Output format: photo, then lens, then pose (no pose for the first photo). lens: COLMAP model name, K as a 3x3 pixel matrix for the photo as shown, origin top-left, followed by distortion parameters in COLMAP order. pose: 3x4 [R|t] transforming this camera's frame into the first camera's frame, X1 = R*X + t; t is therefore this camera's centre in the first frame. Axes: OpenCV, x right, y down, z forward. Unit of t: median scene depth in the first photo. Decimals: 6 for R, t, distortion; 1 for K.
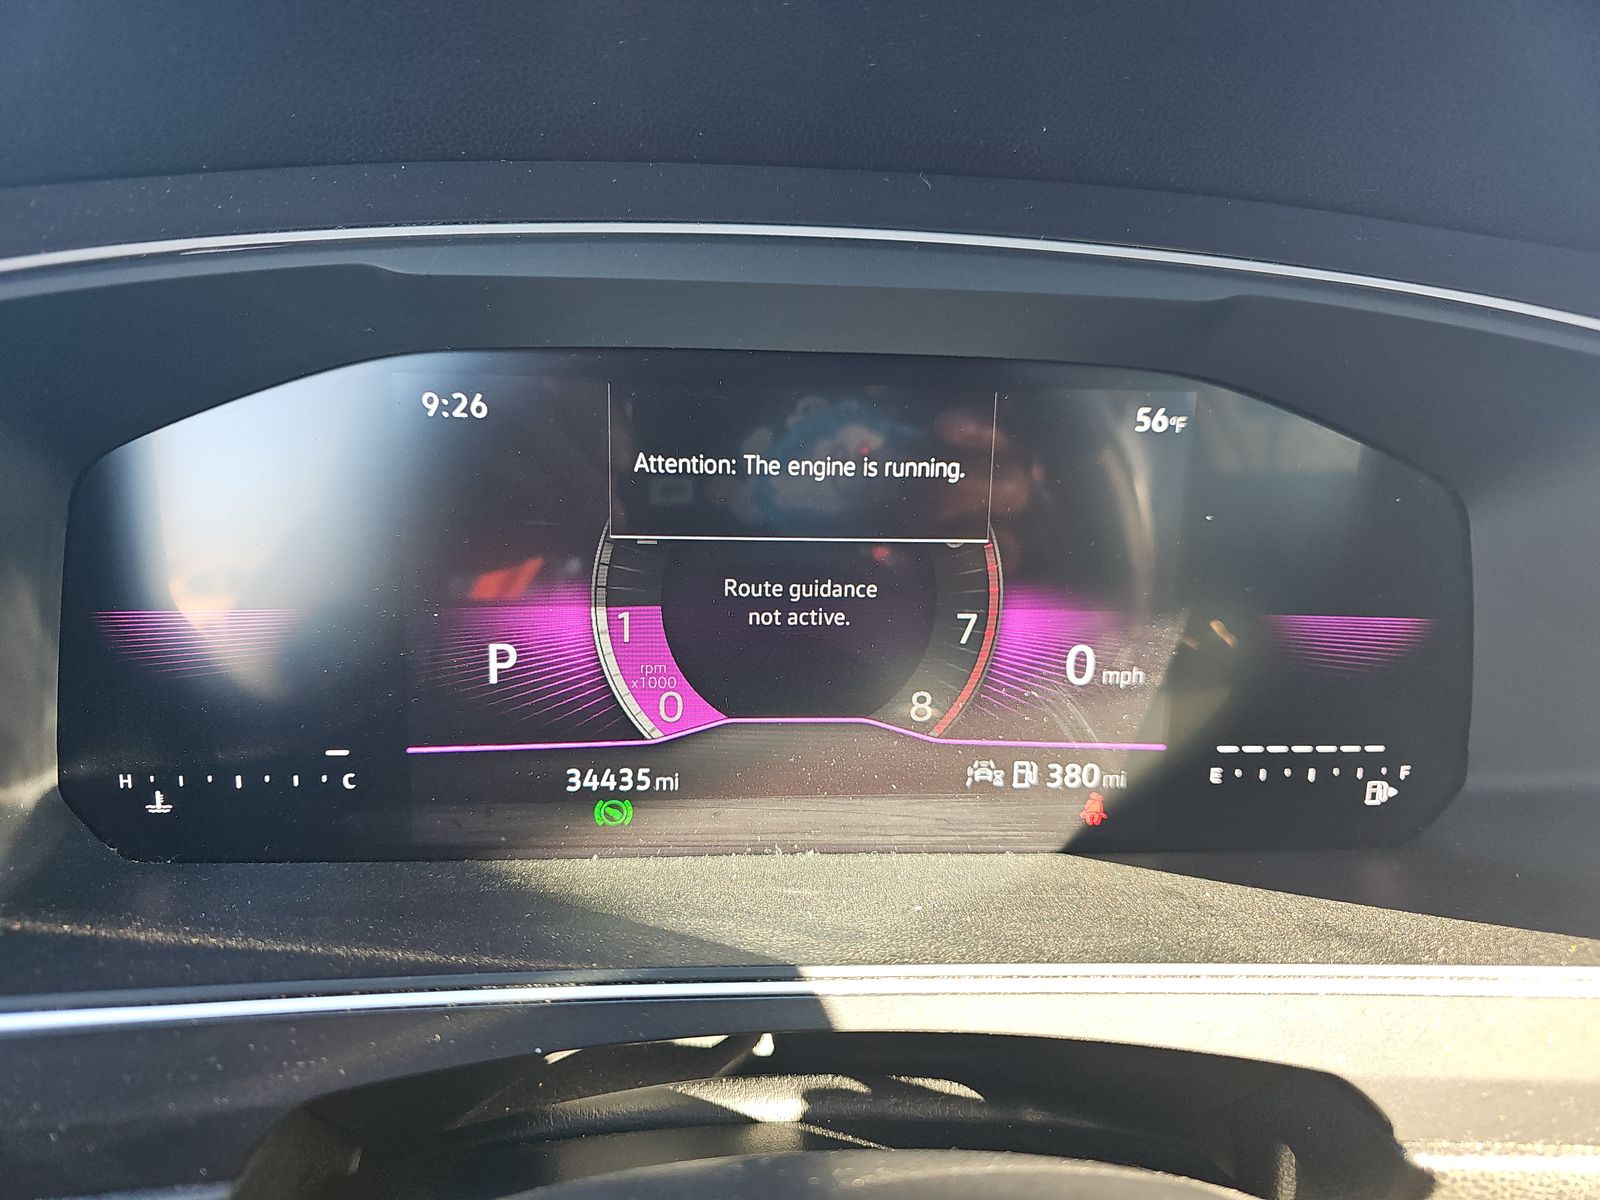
lens RADIAL K [[1078.6, 0, 788.0], [0, 1078.6, 599.4], [0, 0, 1]] dist [0.032459, -0.032888]
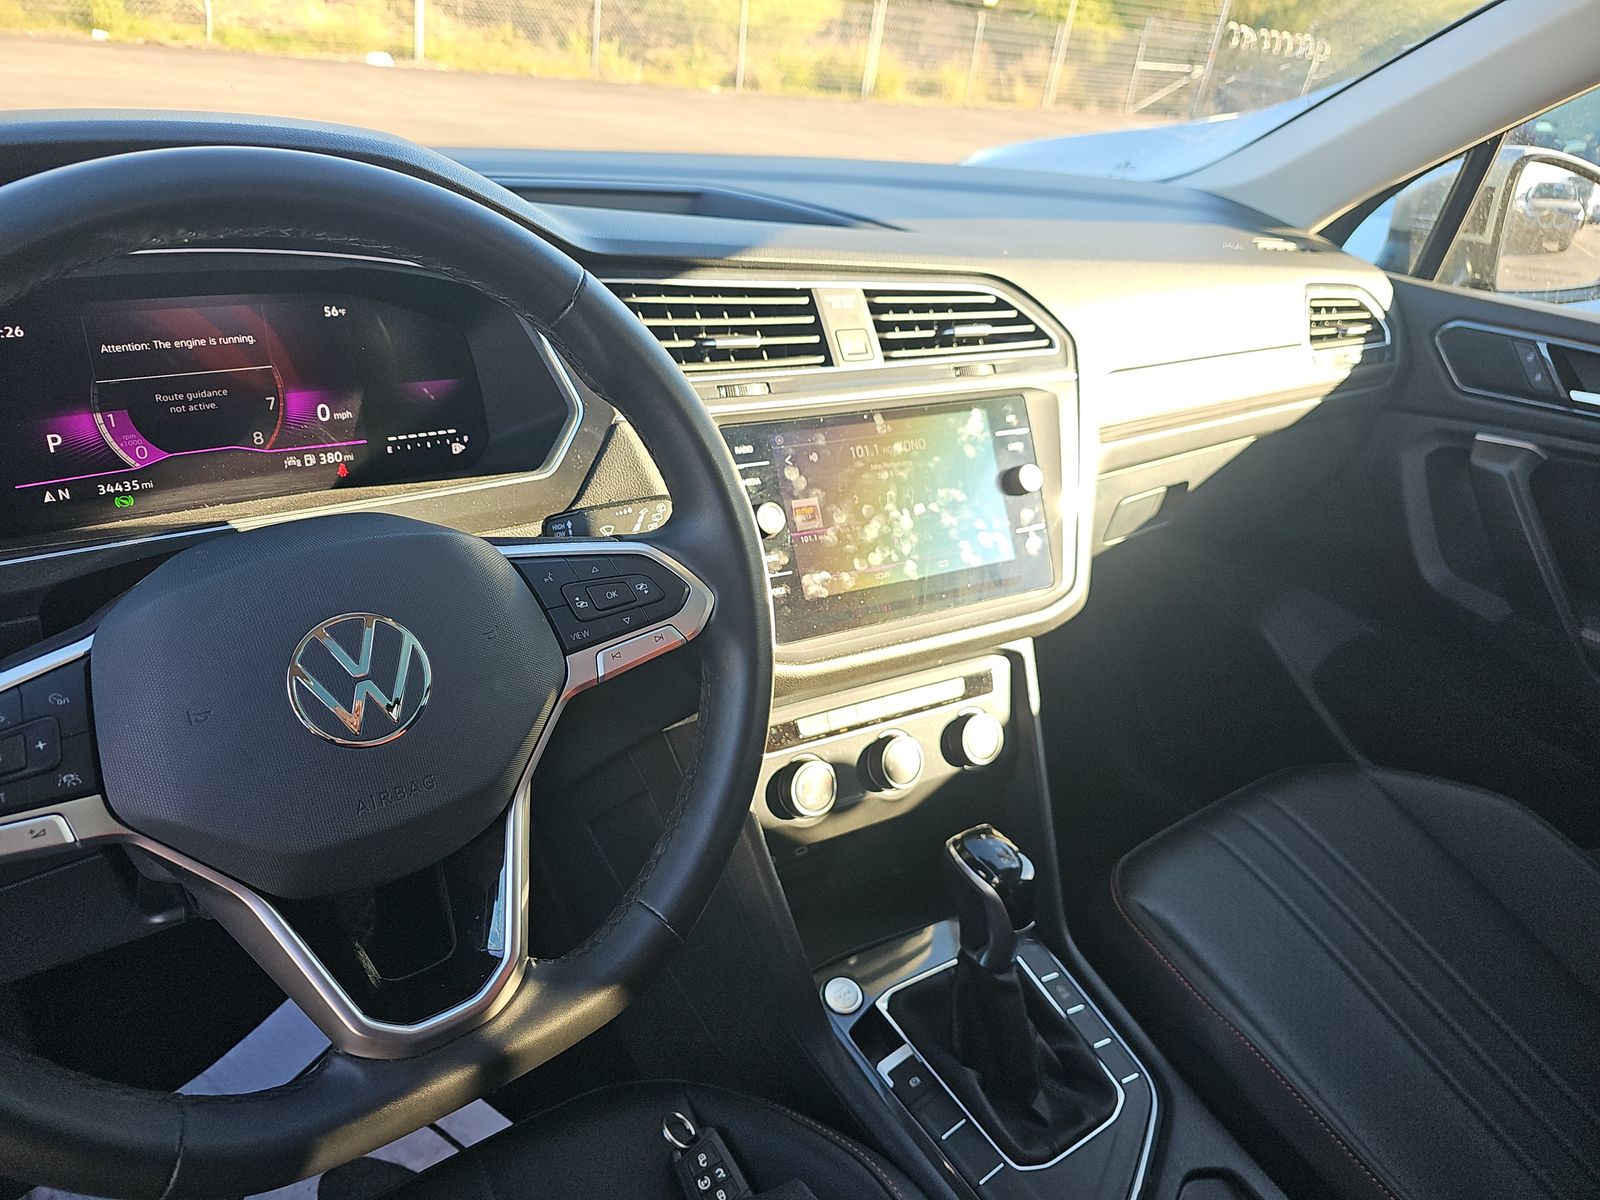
lens RADIAL K [[1078.6, 0, 788.2], [0, 1078.6, 608.0], [0, 0, 1]] dist [0.032459, -0.032888]
pose [[0.843996, -0.214712, 0.491497, -0.155927], [0.094428, 0.961545, 0.257903, -0.051496], [-0.527972, -0.171258, 0.831815, -1.764881]]
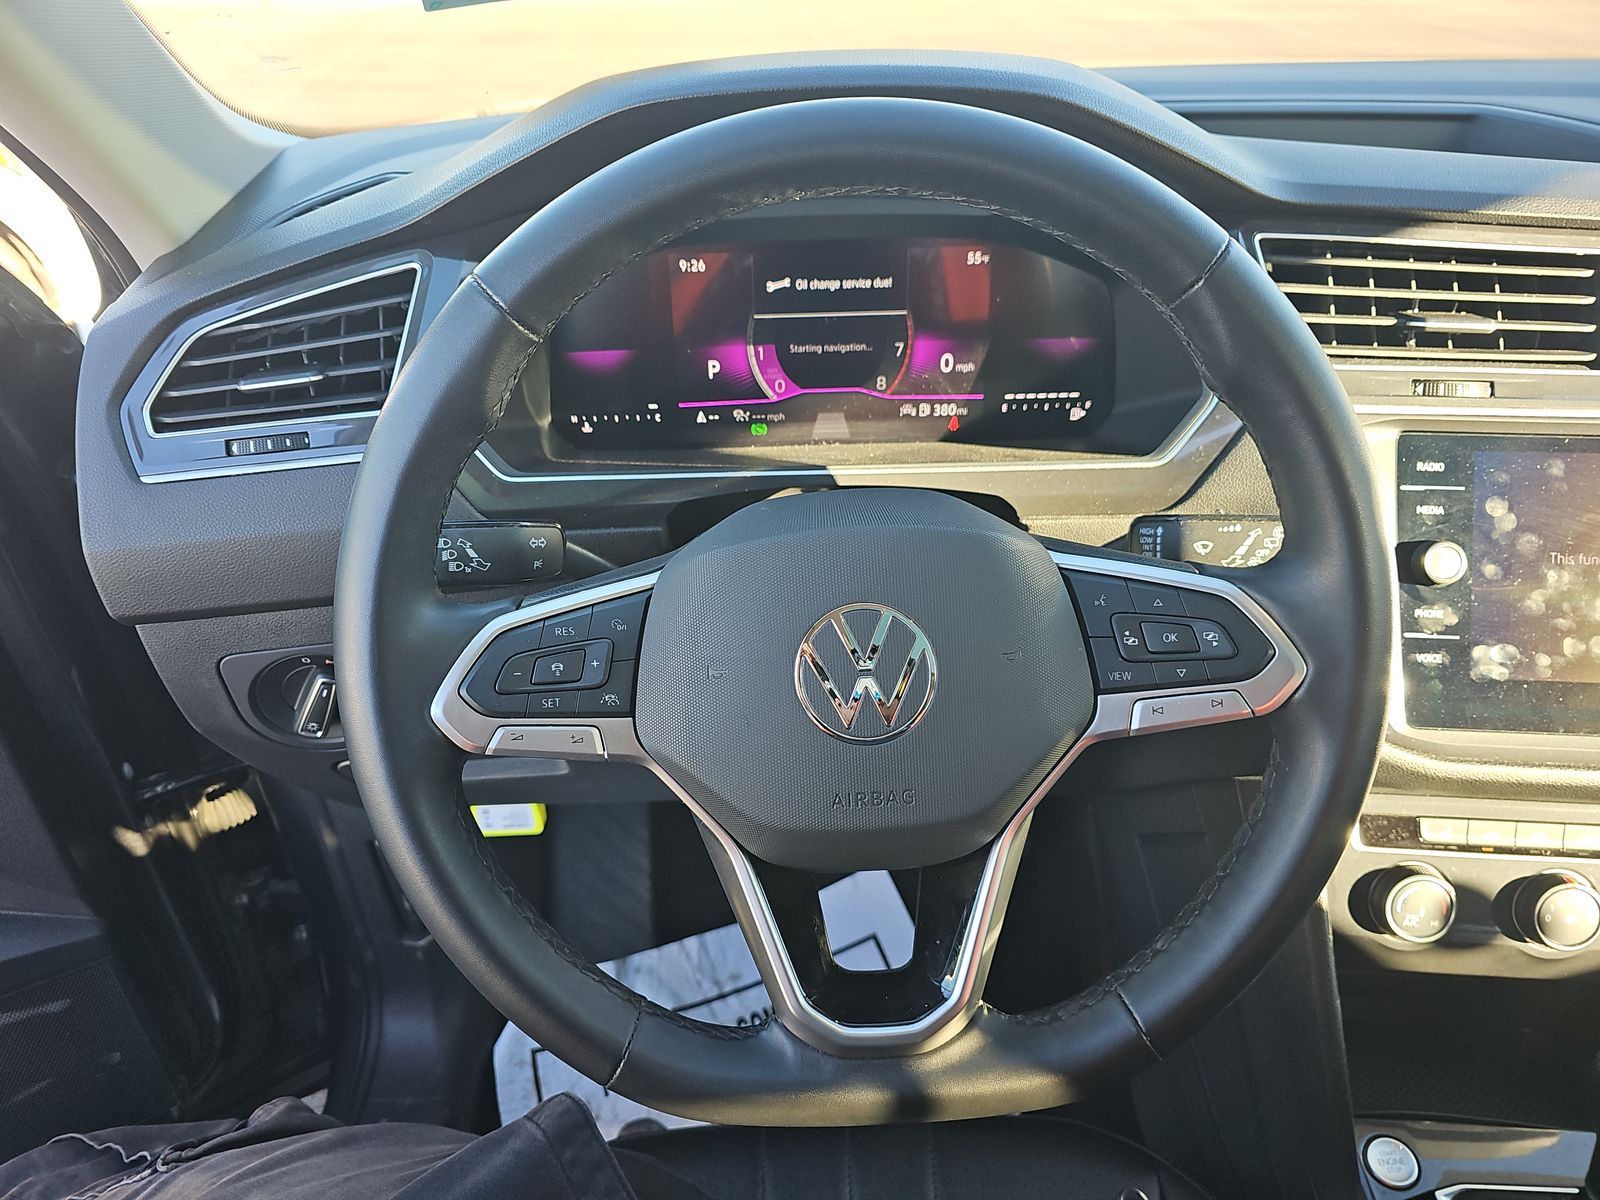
lens RADIAL K [[1078.6, 0, 790.8], [0, 1078.6, 614.4], [0, 0, 1]] dist [0.032459, -0.032888]
pose [[0.997194, -0.011179, -0.074024, 0.095683], [0.032537, 0.955234, 0.294058, -0.128830], [0.067423, -0.295642, 0.952917, -1.534679]]
